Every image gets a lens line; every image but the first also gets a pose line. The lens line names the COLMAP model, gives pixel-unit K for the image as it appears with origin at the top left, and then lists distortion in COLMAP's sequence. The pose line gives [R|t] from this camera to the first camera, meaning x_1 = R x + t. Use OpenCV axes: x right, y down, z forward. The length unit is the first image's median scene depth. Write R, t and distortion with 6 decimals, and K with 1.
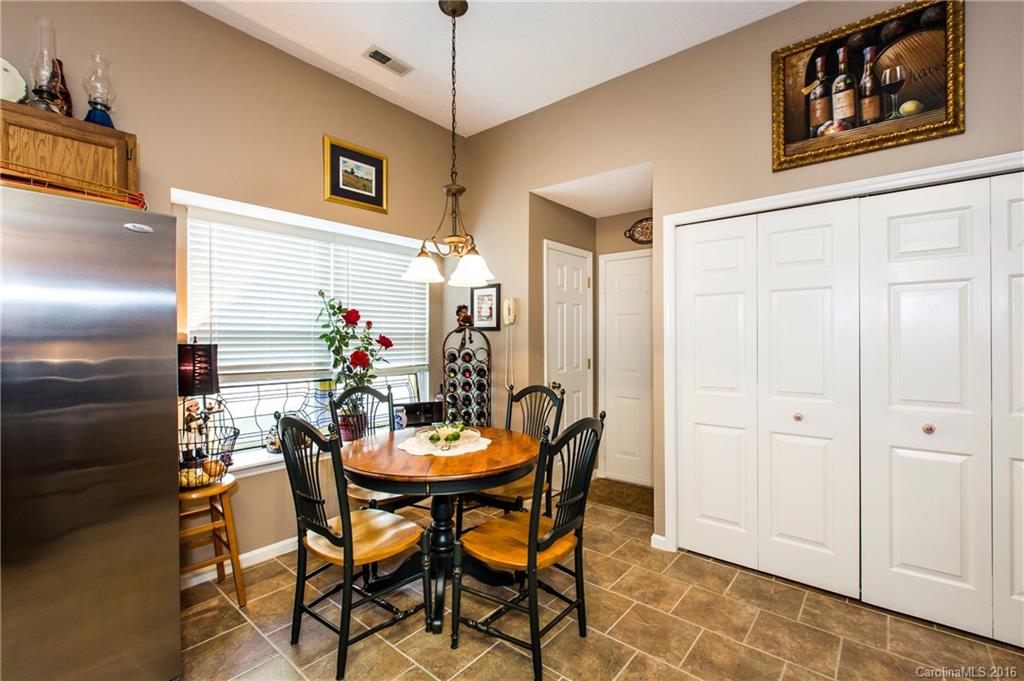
lens RADIAL K [[460.5, 0, 512.8], [0, 460.5, 341.0], [0, 0, 1]] dist [-0.004976, 0.001120]
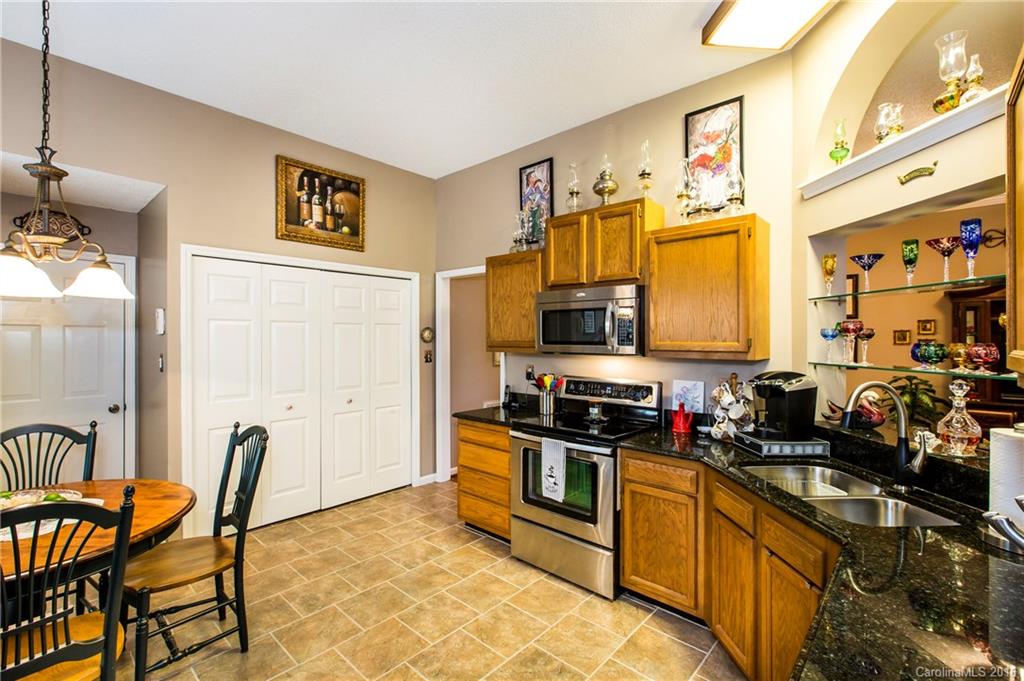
lens RADIAL K [[460.5, 0, 512.2], [0, 460.5, 339.0], [0, 0, 1]] dist [-0.004976, 0.001120]
pose [[0.035489, -0.000241, 0.999370, -0.898035], [0.000215, 1.000000, 0.000234, -0.060296], [-0.999370, 0.000207, 0.035489, 0.234764]]
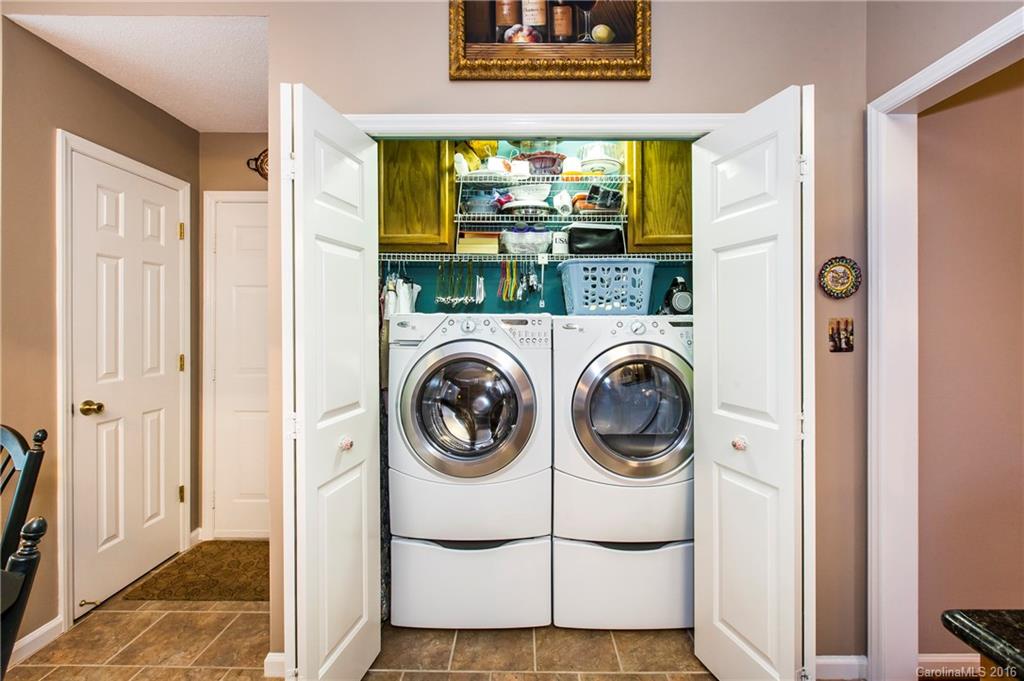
lens RADIAL K [[460.5, 0, 525.3], [0, 460.5, 328.1], [0, 0, 1]] dist [-0.004976, 0.001120]
pose [[0.768345, 0.001287, 0.640035, 0.229210], [-0.001273, 0.999999, -0.000483, 0.005497], [-0.640035, -0.000444, 0.768346, 0.428574]]
